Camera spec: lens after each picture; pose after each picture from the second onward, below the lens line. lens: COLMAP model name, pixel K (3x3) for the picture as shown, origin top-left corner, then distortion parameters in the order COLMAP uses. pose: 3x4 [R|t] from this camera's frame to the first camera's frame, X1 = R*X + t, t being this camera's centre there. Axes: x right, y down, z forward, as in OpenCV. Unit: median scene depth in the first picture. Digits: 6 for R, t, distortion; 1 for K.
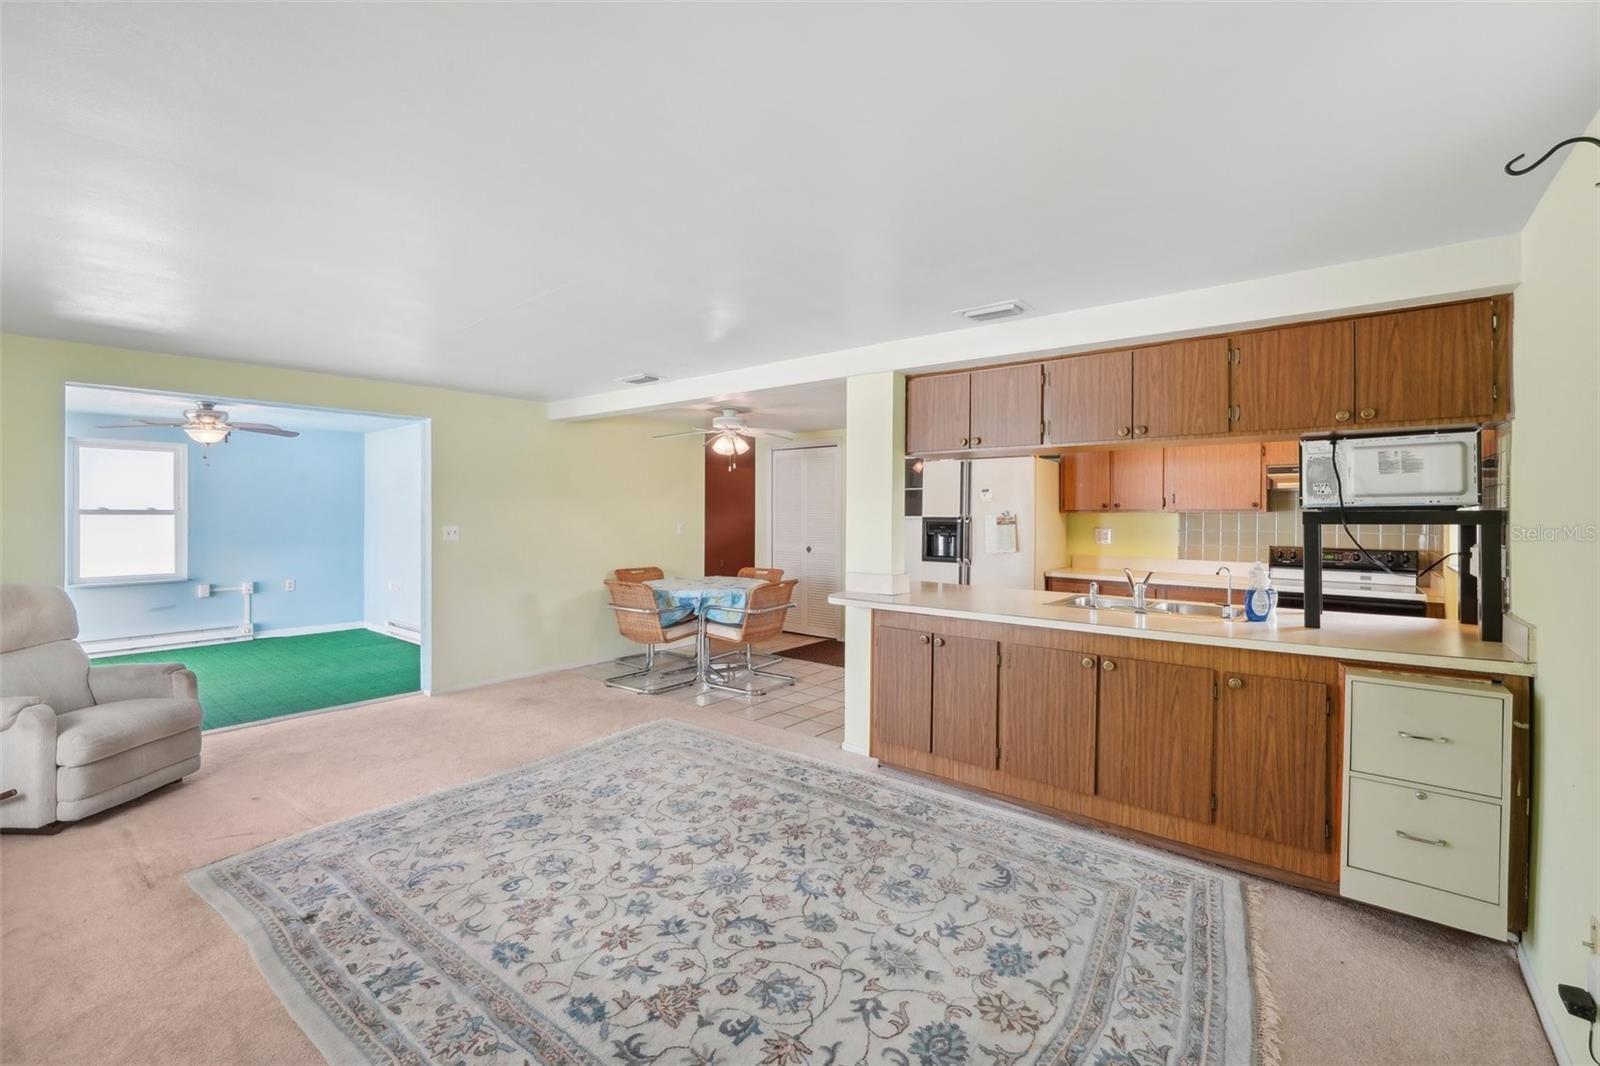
lens RADIAL K [[673.7, 0, 804.7], [0, 673.7, 531.2], [0, 0, 1]] dist [-0.006011, -0.000058]
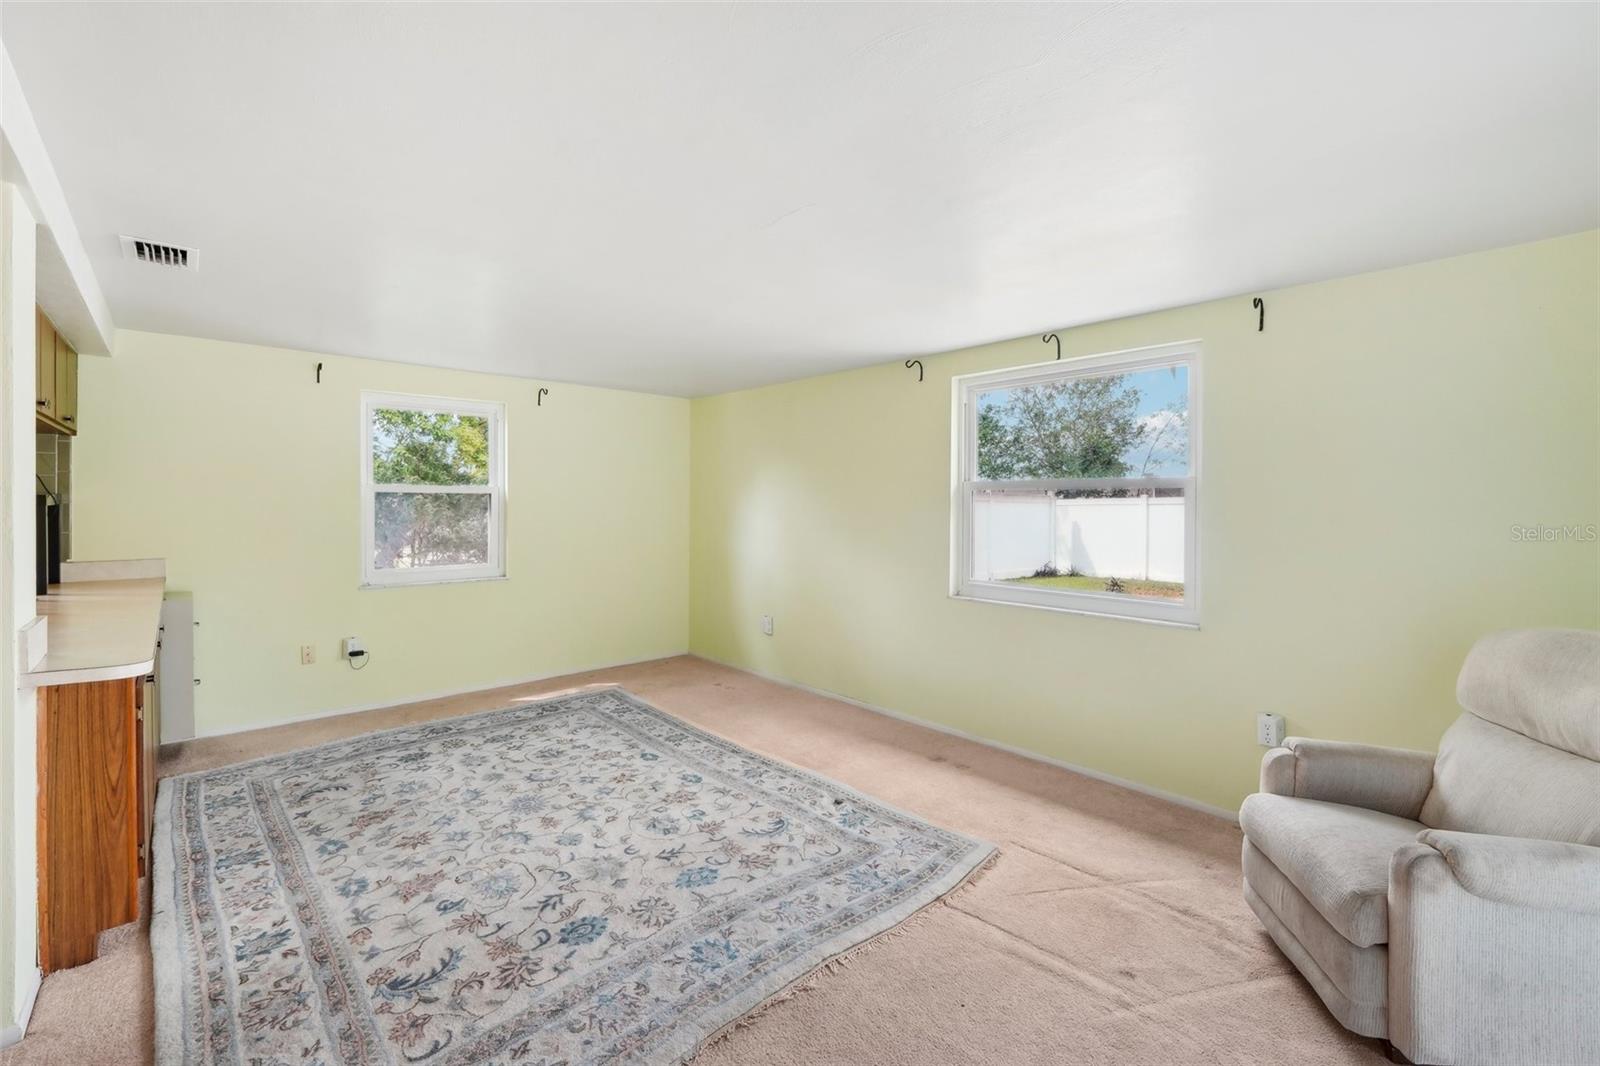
lens RADIAL K [[693.0, 0, 803.3], [0, 693.0, 519.9], [0, 0, 1]] dist [-0.001369, 0.000485]
pose [[-0.985534, -0.012834, 0.168991, -0.762984], [-0.004033, 0.998622, 0.052320, -0.053686], [-0.169430, 0.050881, -0.984228, 1.997447]]
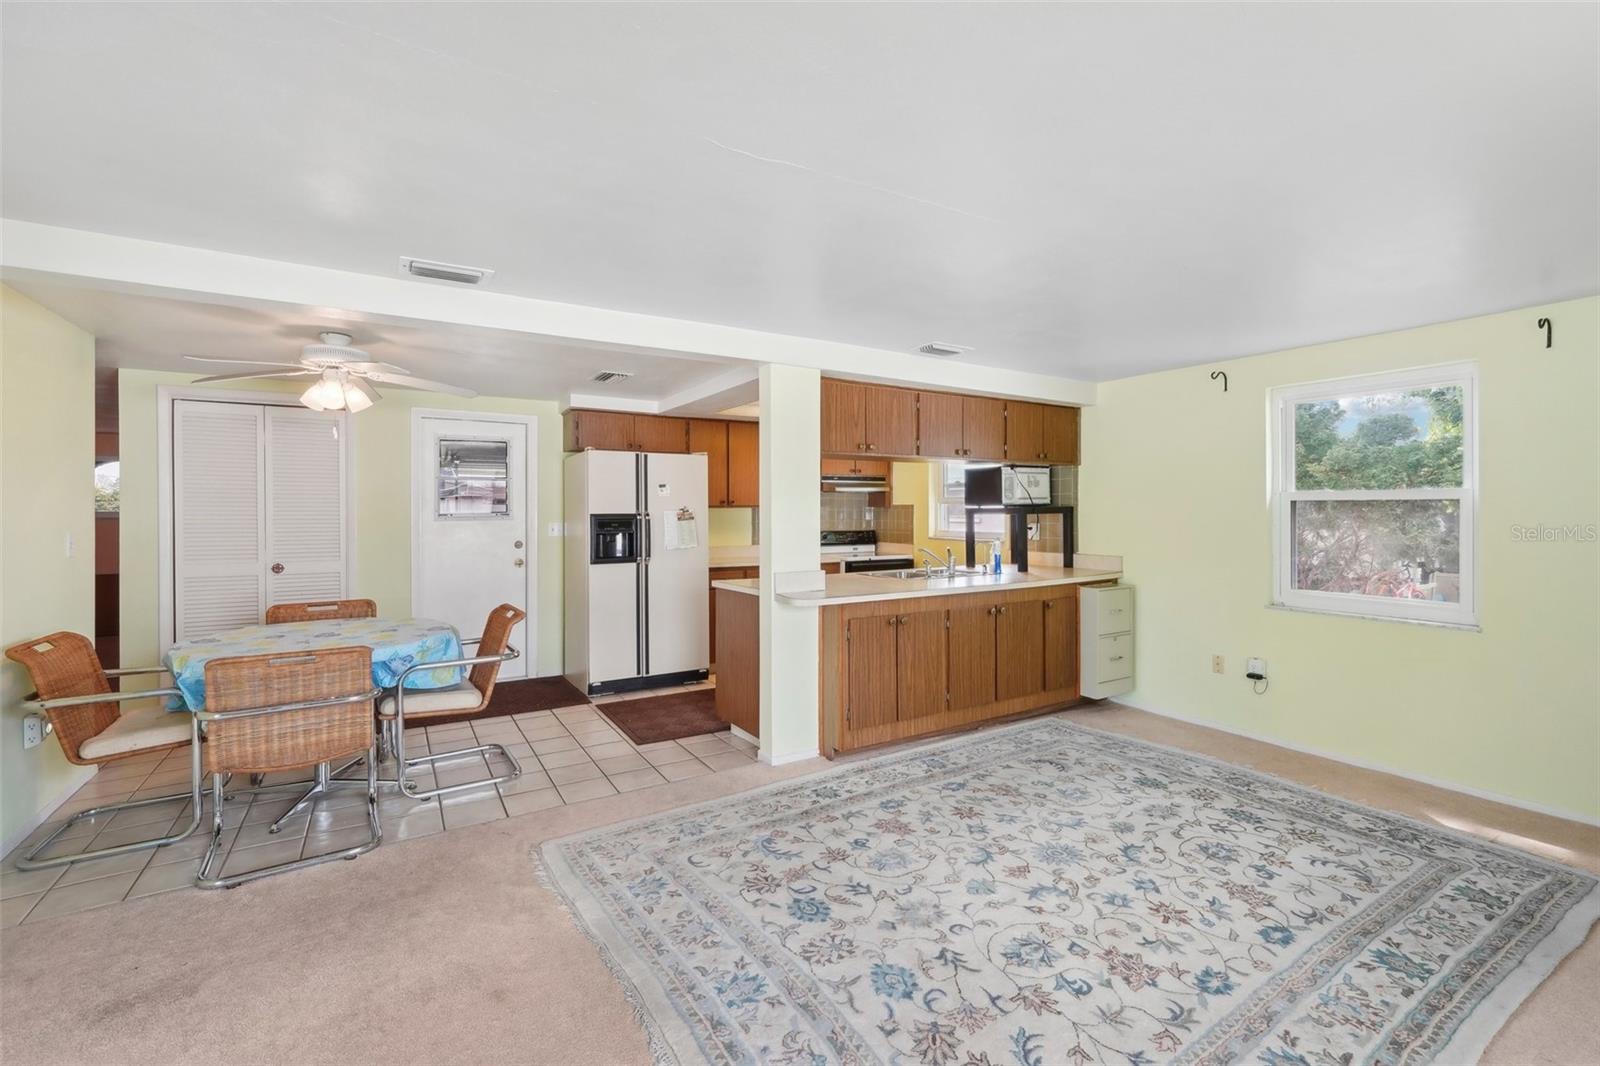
lens RADIAL K [[682.9, 0, 804.9], [0, 682.9, 521.1], [0, 0, 1]] dist [-0.003408, 0.000152]
pose [[0.343264, -0.020612, 0.939013, -1.188326], [0.028420, 0.999529, 0.011552, -0.030021], [-0.938809, 0.022721, 0.343689, 0.941285]]
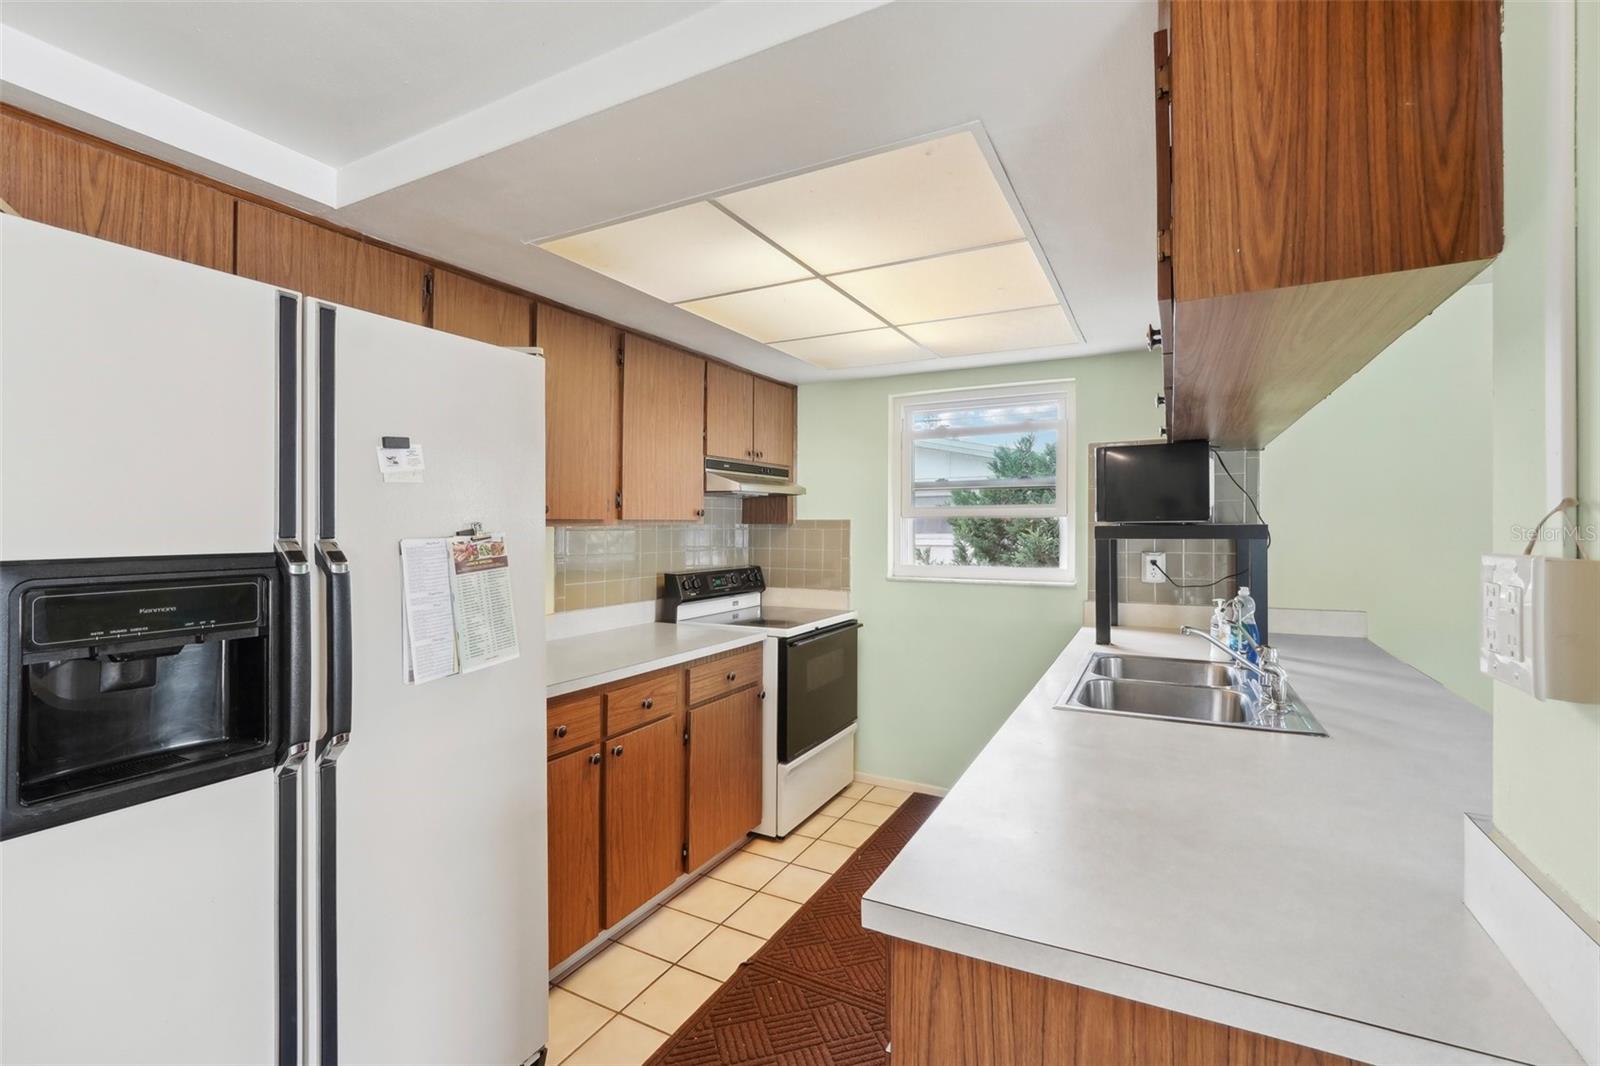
lens RADIAL K [[693.0, 0, 803.3], [0, 693.0, 519.9], [0, 0, 1]] dist [-0.001369, 0.000485]
pose [[-0.183172, 0.003049, 0.983076, -0.036679], [0.027480, 0.999620, 0.002020, -0.055063], [-0.982697, 0.027385, -0.183186, 1.805365]]
